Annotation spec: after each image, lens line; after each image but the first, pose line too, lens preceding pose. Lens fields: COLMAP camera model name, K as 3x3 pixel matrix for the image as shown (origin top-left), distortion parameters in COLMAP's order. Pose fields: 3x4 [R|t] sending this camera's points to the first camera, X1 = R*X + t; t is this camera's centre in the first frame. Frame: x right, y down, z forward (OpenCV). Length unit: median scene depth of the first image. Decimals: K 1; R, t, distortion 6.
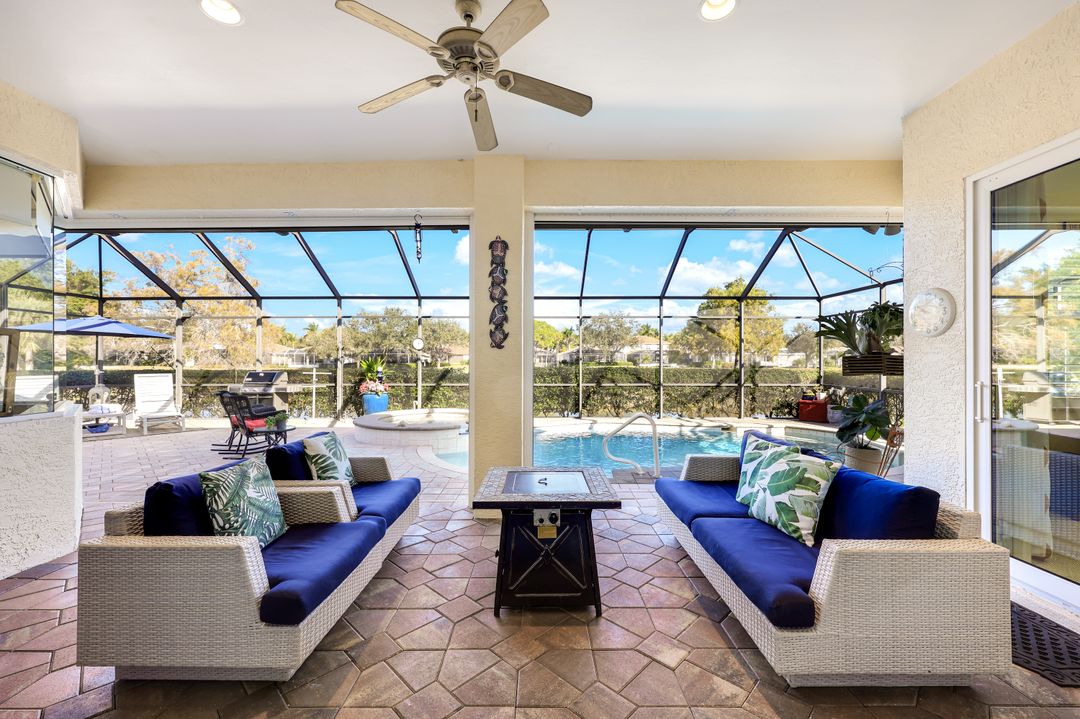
lens RADIAL K [[434.4, 0, 537.2], [0, 434.4, 360.6], [0, 0, 1]] dist [-0.000095, 0.000467]
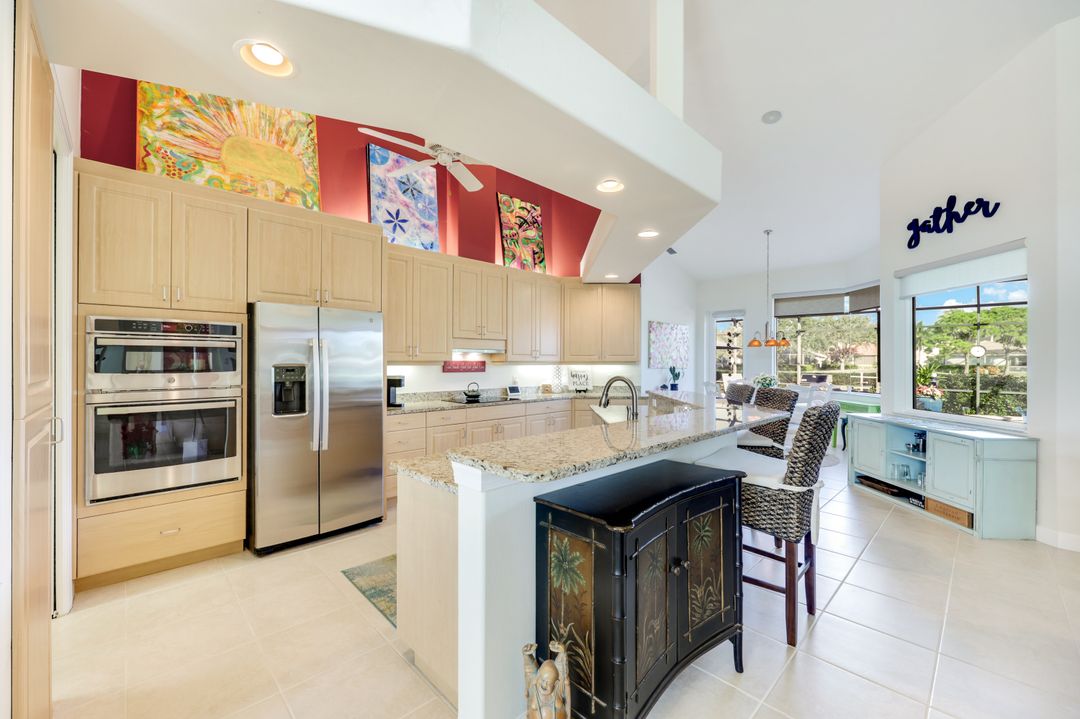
lens RADIAL K [[434.4, 0, 536.9], [0, 434.4, 354.9], [0, 0, 1]] dist [-0.000095, 0.000467]
pose [[0.695718, -0.001795, -0.718313, -0.260423], [-0.006762, 0.999936, -0.009047, -0.014014], [0.718284, 0.011151, 0.695661, -0.445245]]
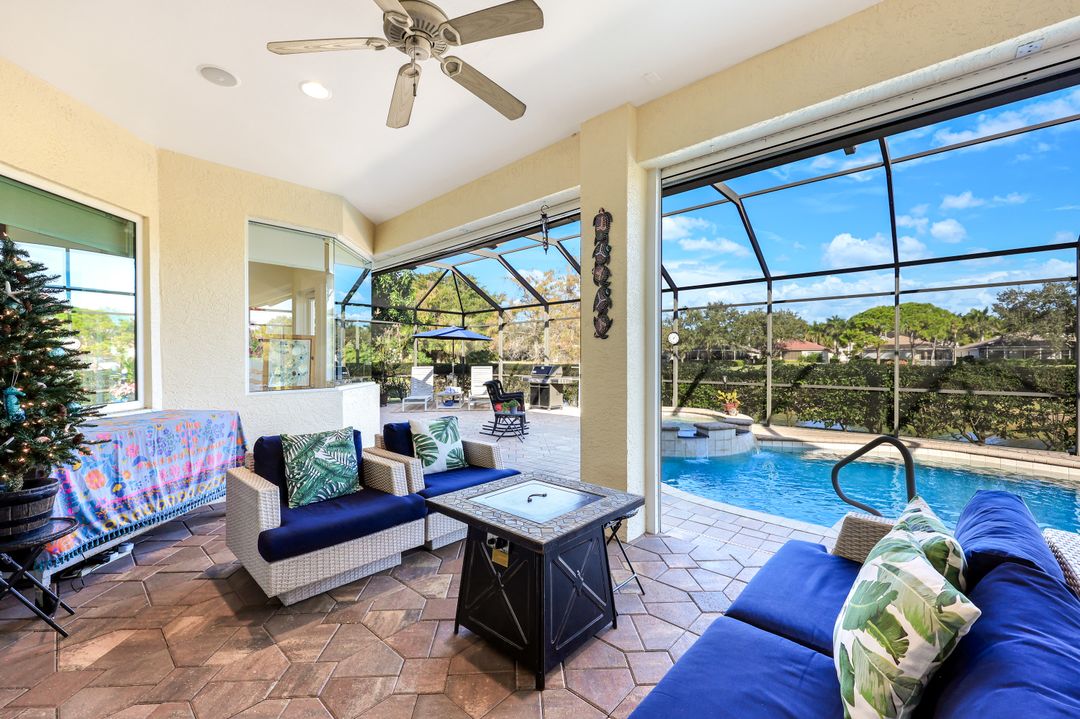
lens RADIAL K [[434.4, 0, 535.4], [0, 434.4, 359.0], [0, 0, 1]] dist [-0.000095, 0.000467]
pose [[0.741149, 0.000224, -0.671341, 0.138037], [0.001990, 0.999995, 0.002529, 0.003455], [0.671338, -0.003210, 0.741144, 0.095481]]
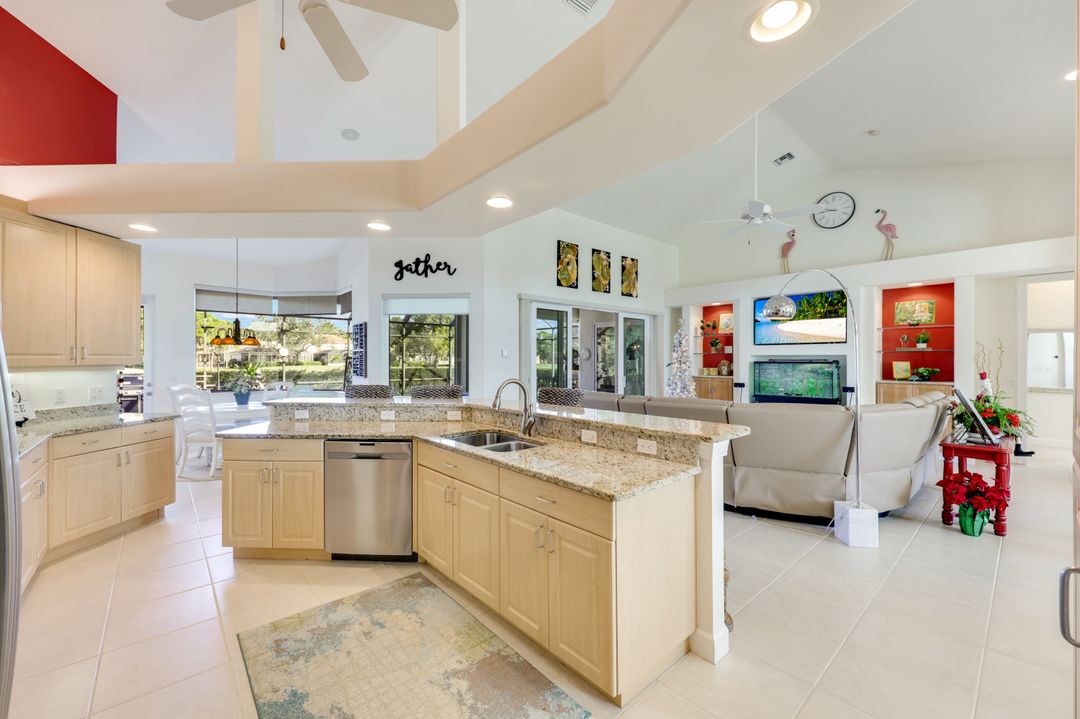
lens RADIAL K [[434.4, 0, 536.6], [0, 434.4, 359.6], [0, 0, 1]] dist [-0.000095, 0.000467]
pose [[0.749520, 0.003875, 0.661970, -0.563598], [-0.004107, 0.999991, -0.001203, -0.016288], [-0.661969, -0.001817, 0.749529, -0.458853]]
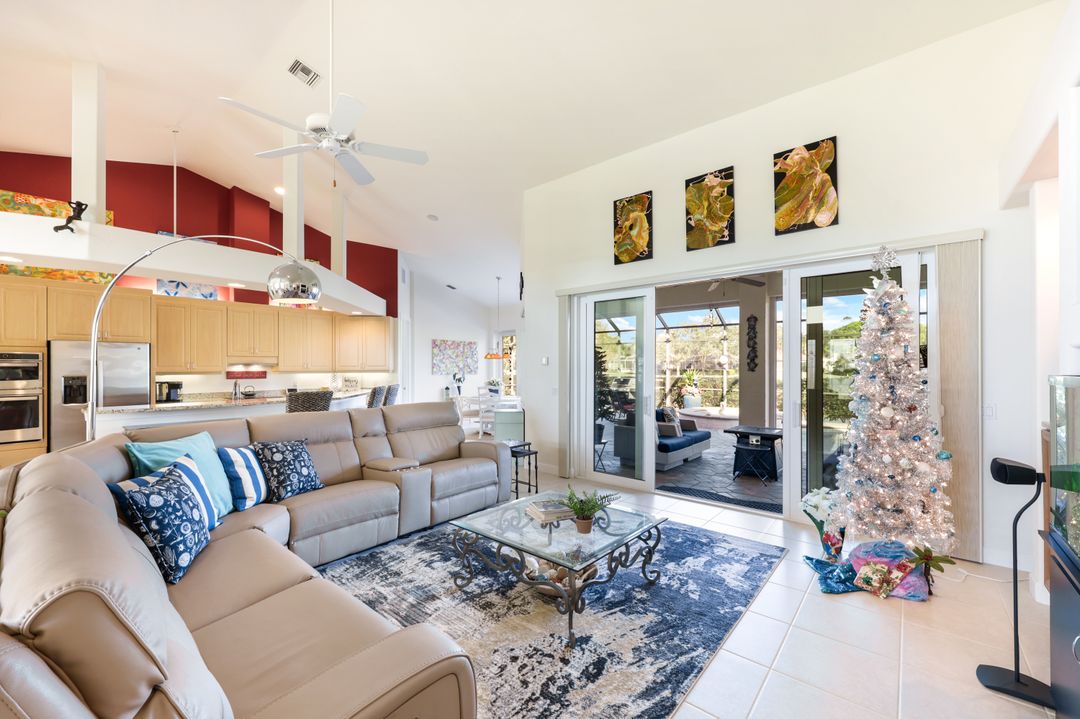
lens RADIAL K [[434.4, 0, 536.2], [0, 434.4, 363.3], [0, 0, 1]] dist [-0.000095, 0.000467]
pose [[0.761095, -0.004862, -0.648622, 0.155967], [0.001654, 0.999983, -0.005556, -0.019542], [0.648638, 0.003156, 0.761091, -0.399274]]
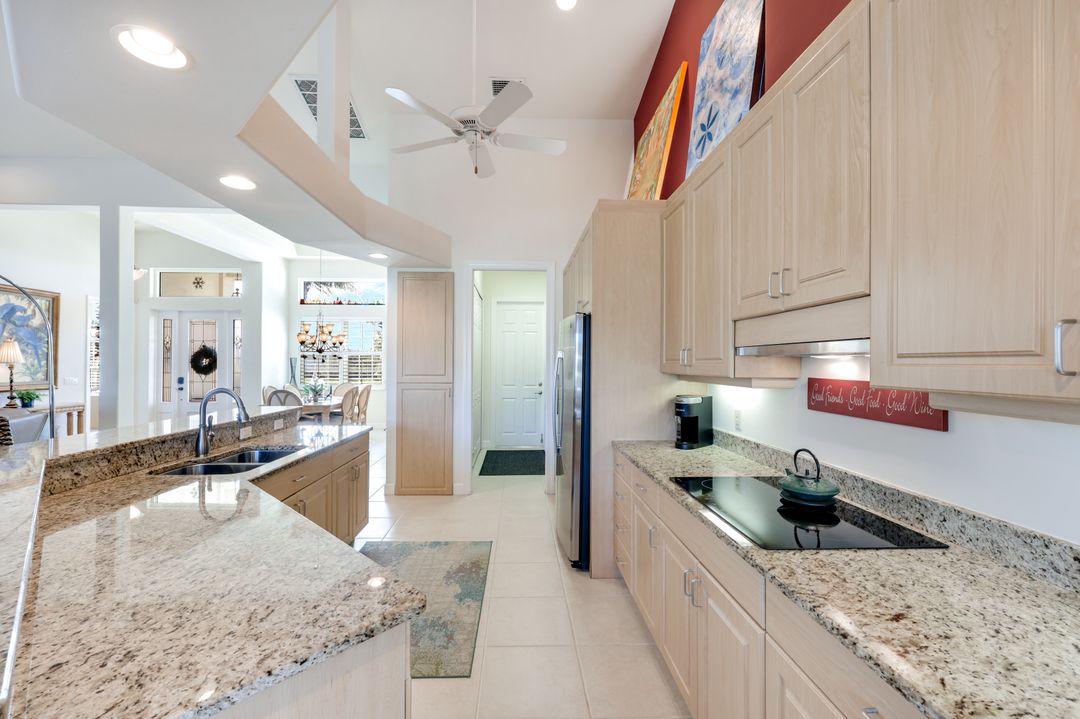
lens RADIAL K [[434.4, 0, 530.3], [0, 434.4, 358.1], [0, 0, 1]] dist [-0.000095, 0.000467]
pose [[-0.999508, -0.000918, -0.031366, -0.549469], [-0.000533, 0.999925, -0.012265, -0.017328], [0.031375, -0.012243, -0.999433, -0.025803]]
